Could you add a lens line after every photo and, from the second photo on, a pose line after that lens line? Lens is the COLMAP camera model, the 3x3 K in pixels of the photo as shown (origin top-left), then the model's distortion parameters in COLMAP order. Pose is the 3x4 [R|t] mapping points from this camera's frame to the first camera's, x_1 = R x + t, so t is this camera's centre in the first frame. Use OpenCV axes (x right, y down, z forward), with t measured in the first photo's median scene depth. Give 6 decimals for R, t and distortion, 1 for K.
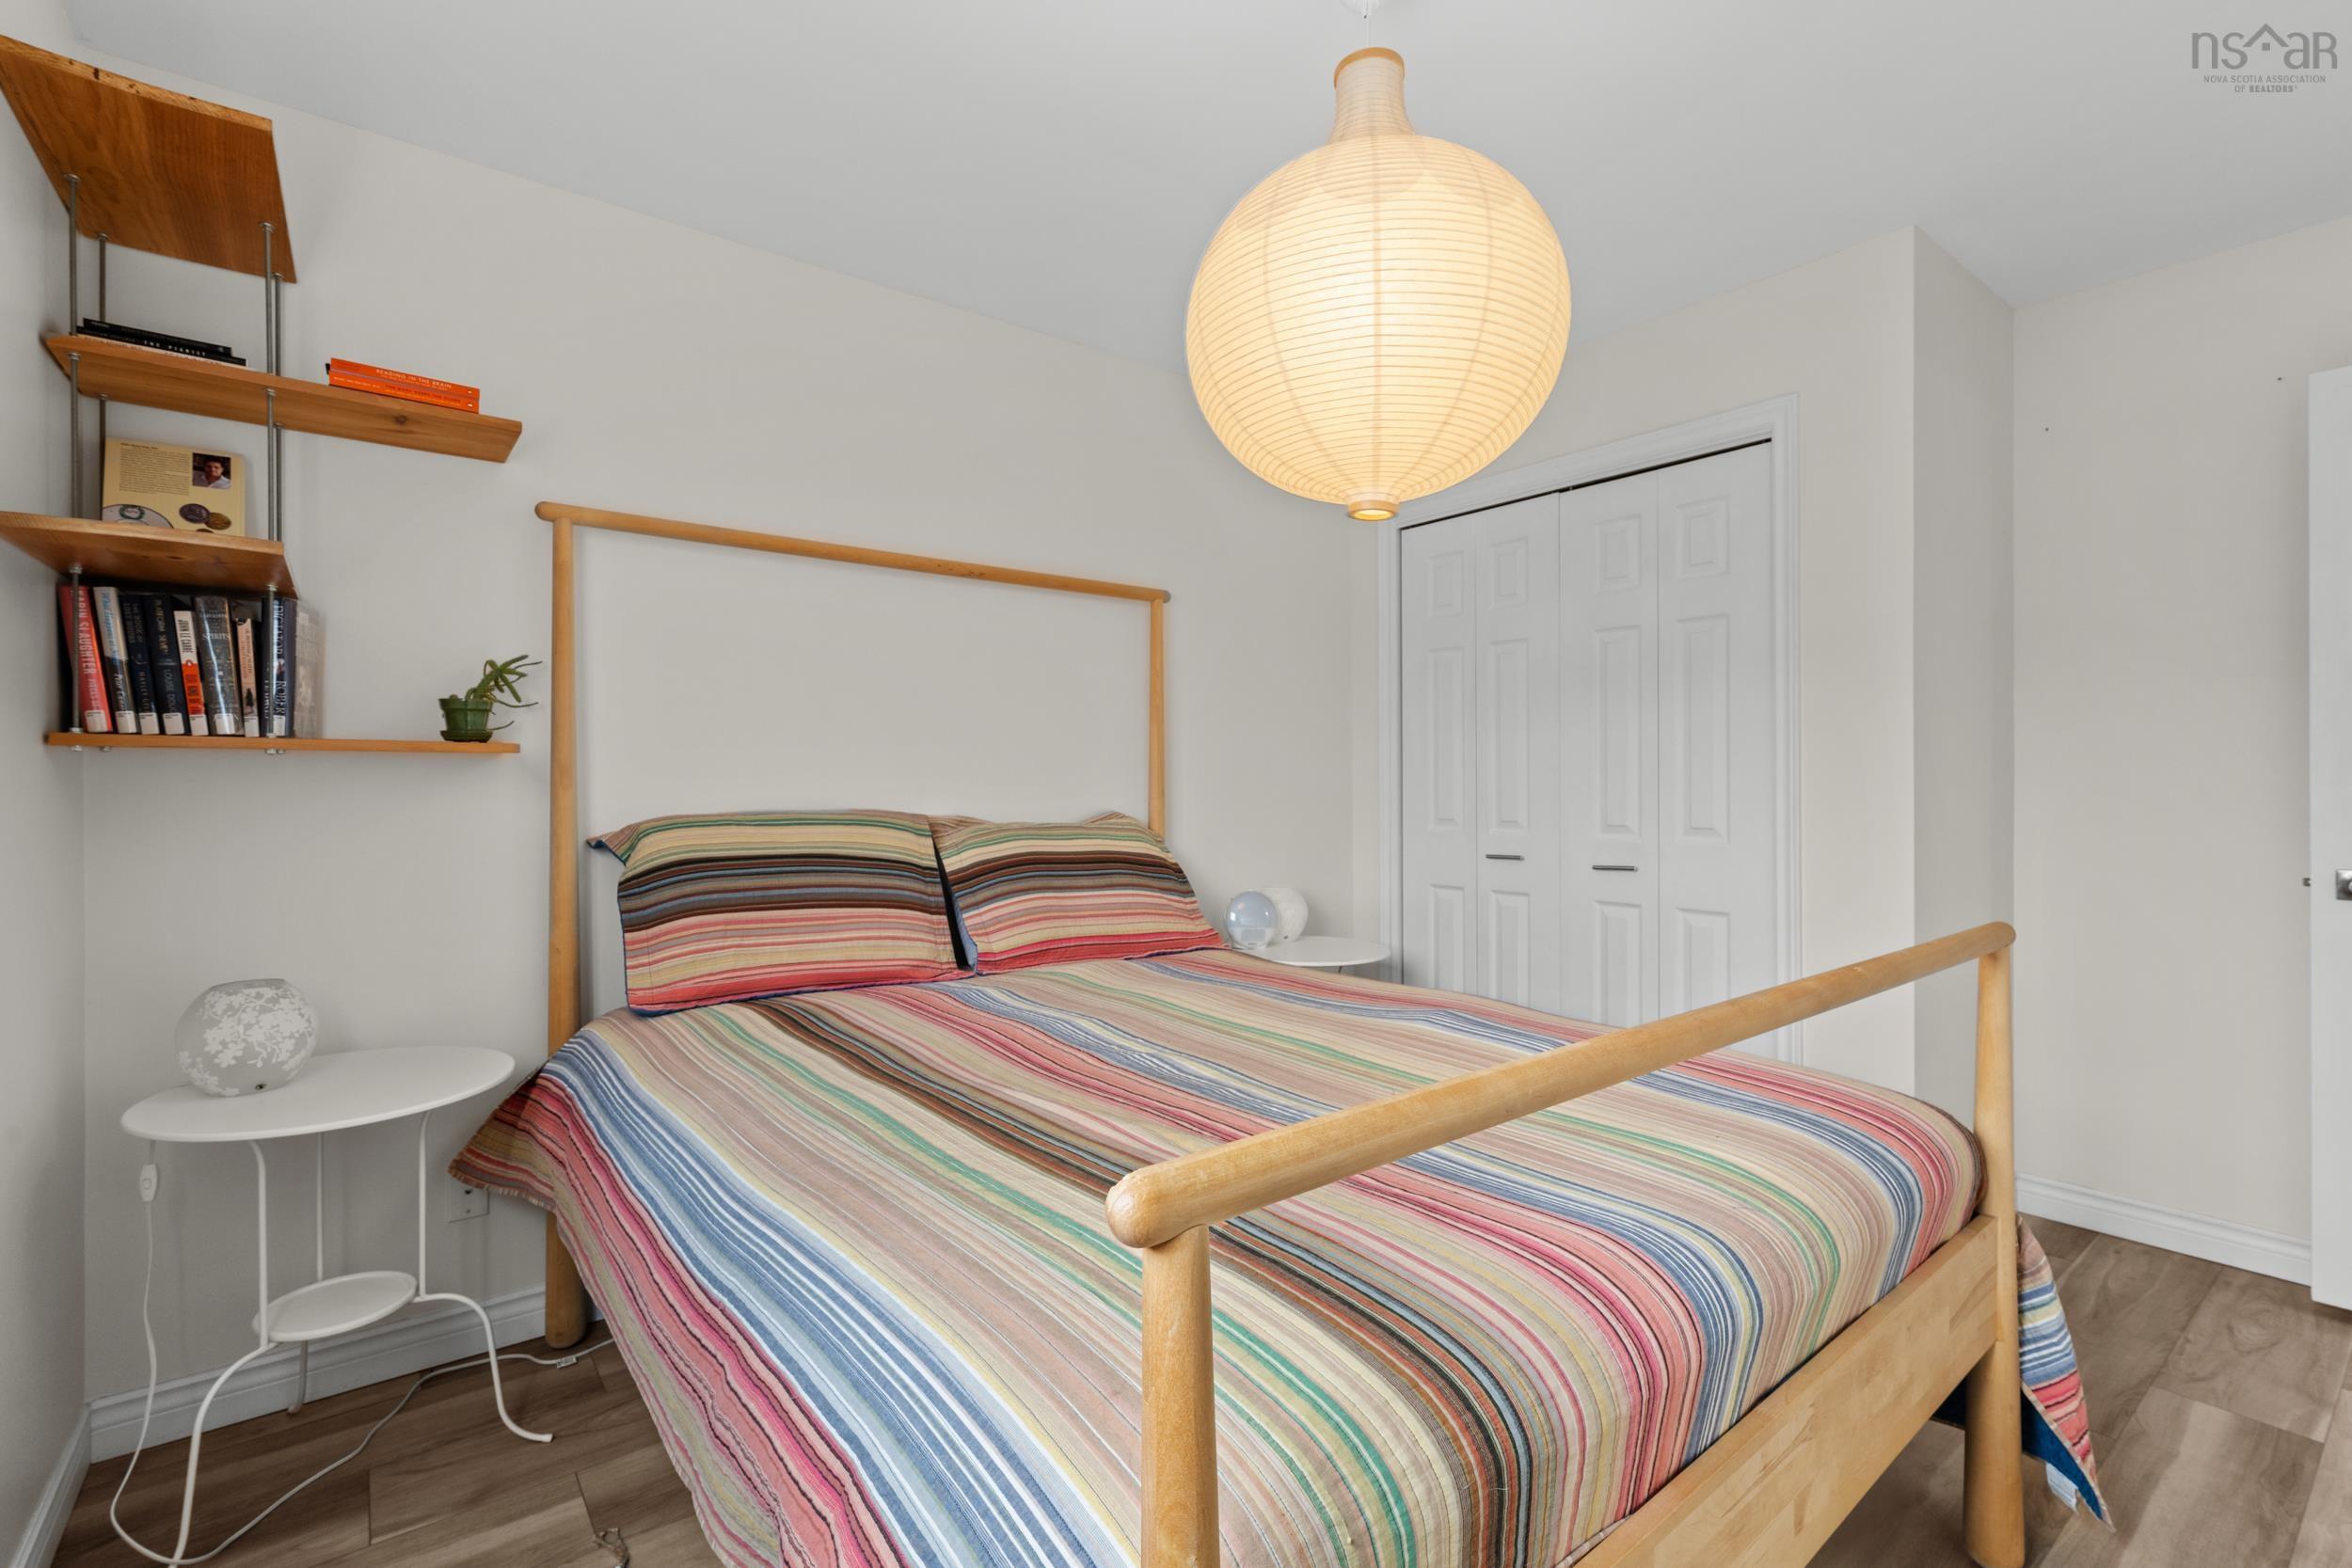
lens RADIAL K [[1056.1, 0, 1180.6], [0, 1056.1, 782.0], [0, 0, 1]] dist [-0.000466, -0.000684]
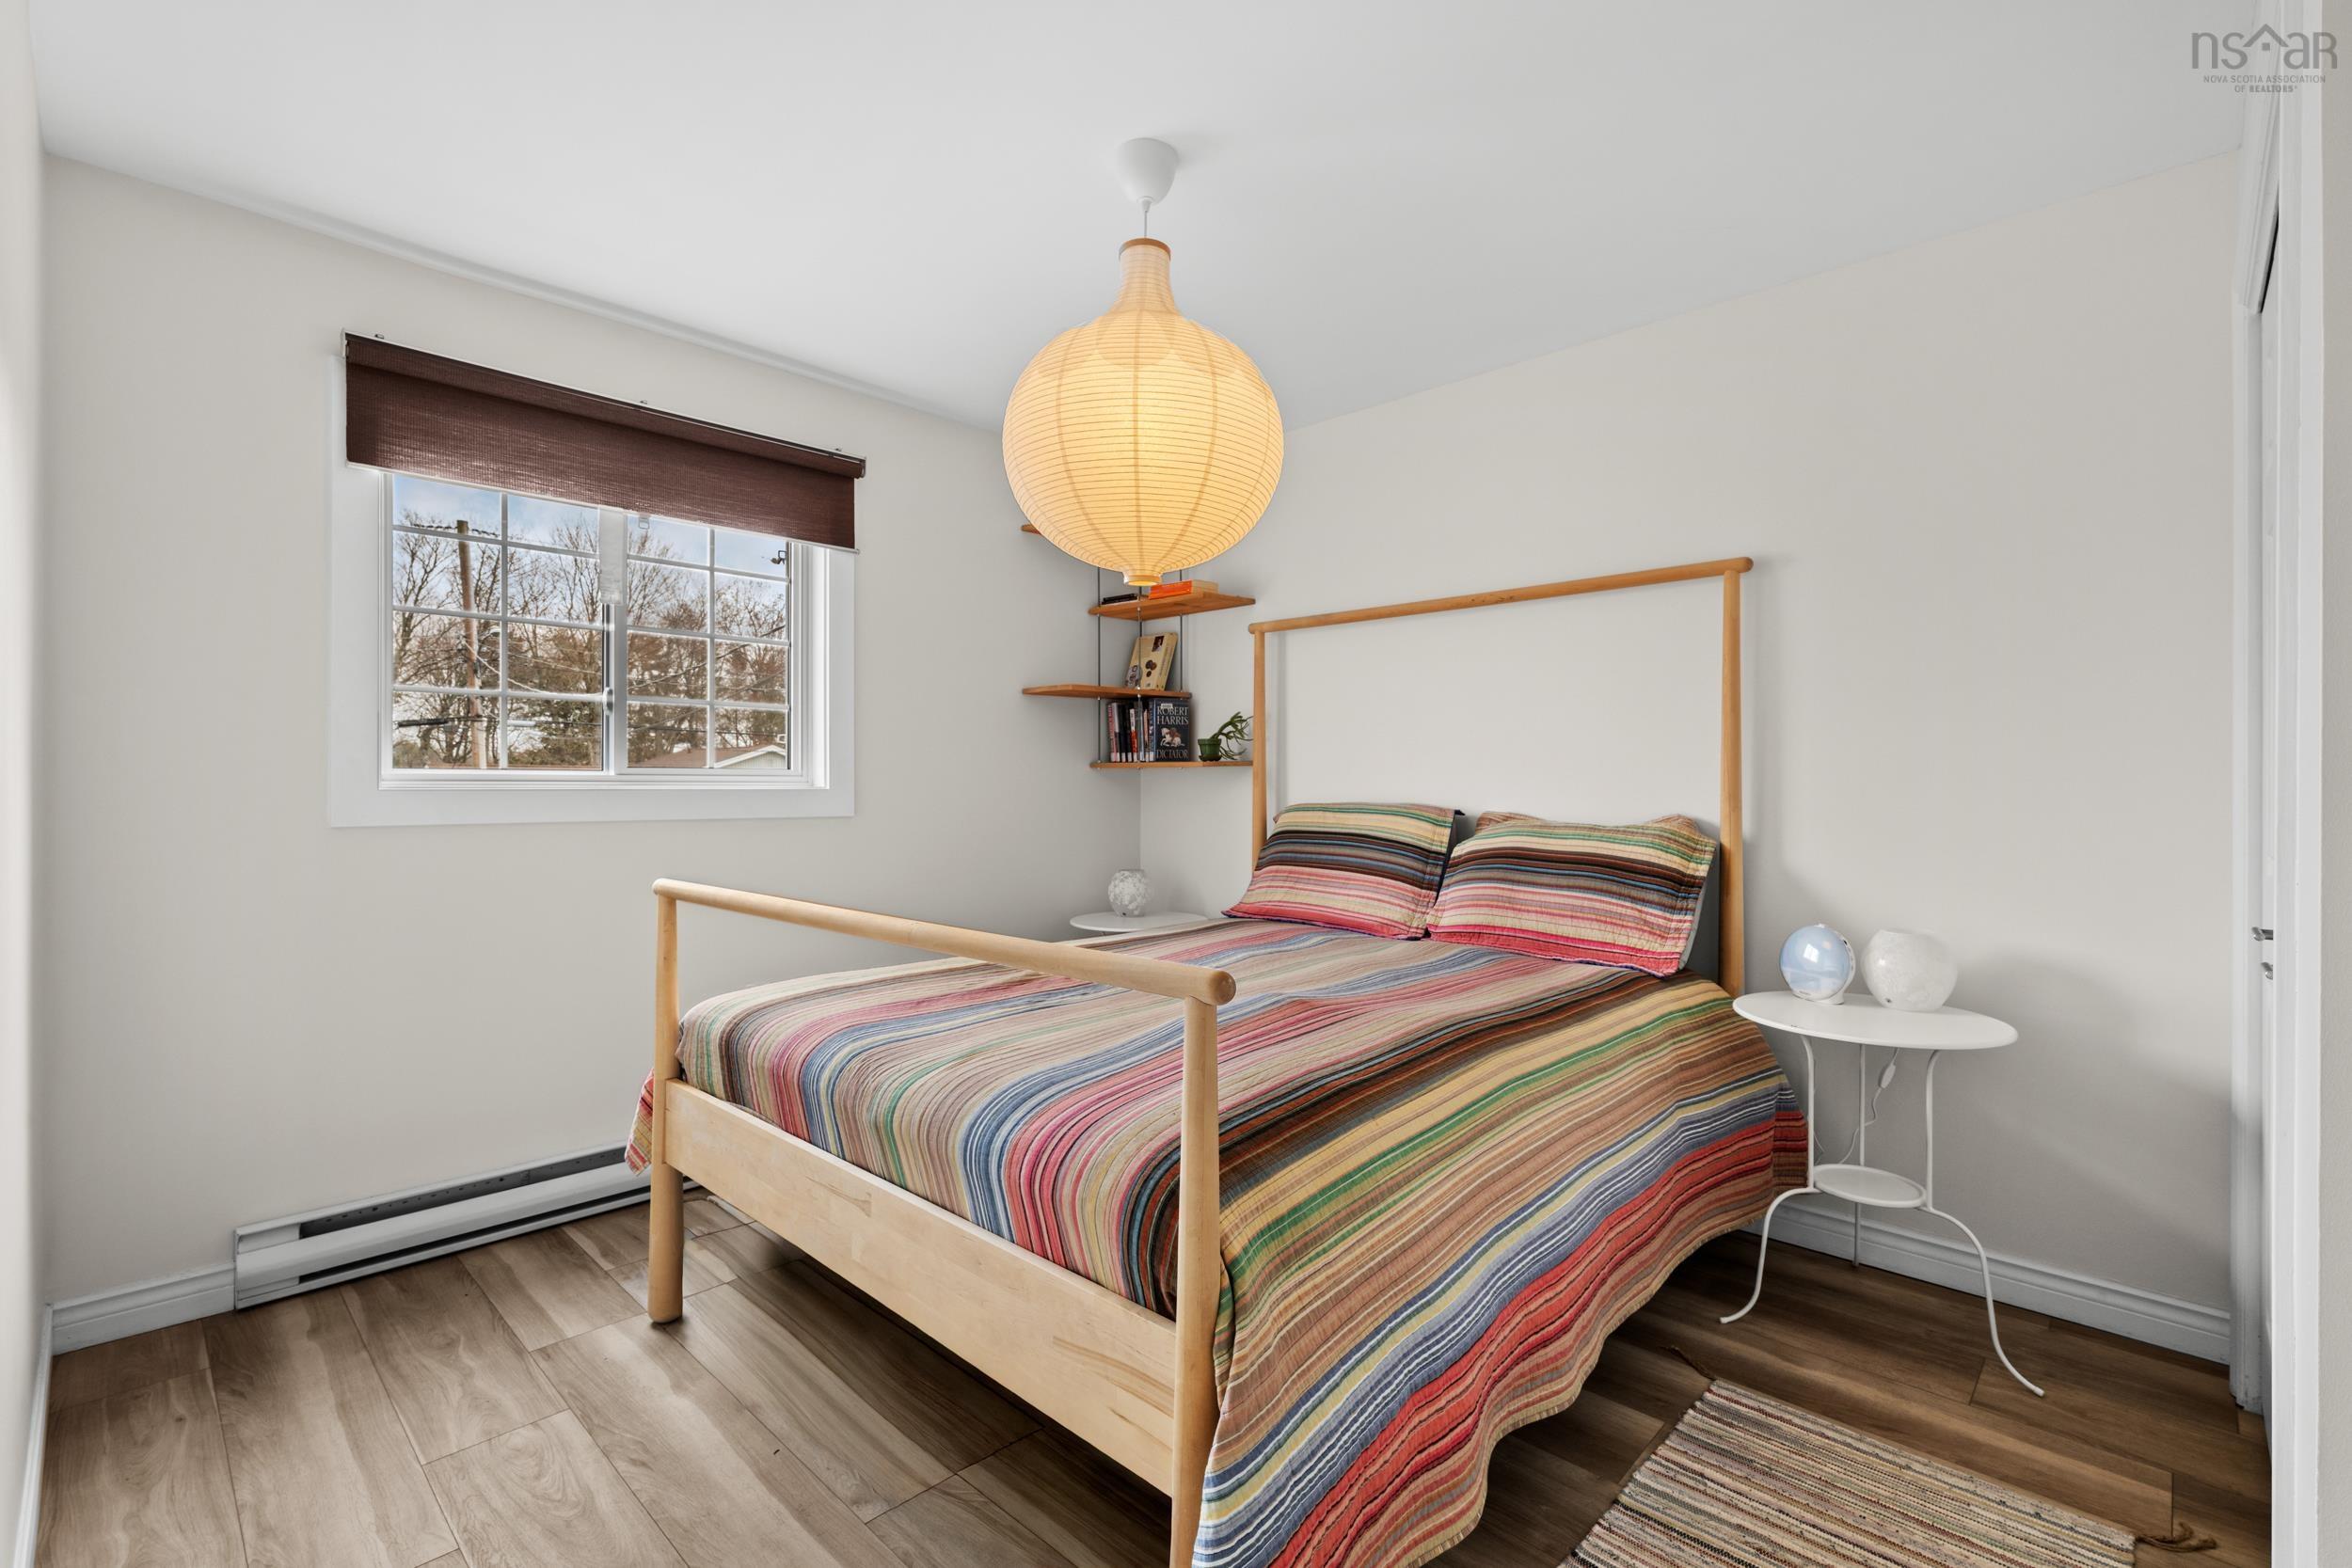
lens RADIAL K [[1056.1, 0, 1180.6], [0, 1056.1, 782.0], [0, 0, 1]] dist [-0.000466, -0.000684]
pose [[0.130883, 0.006977, -0.991373, 1.138990], [0.000301, 0.999975, 0.007077, -0.012309], [0.991398, -0.001225, 0.130878, 0.641898]]
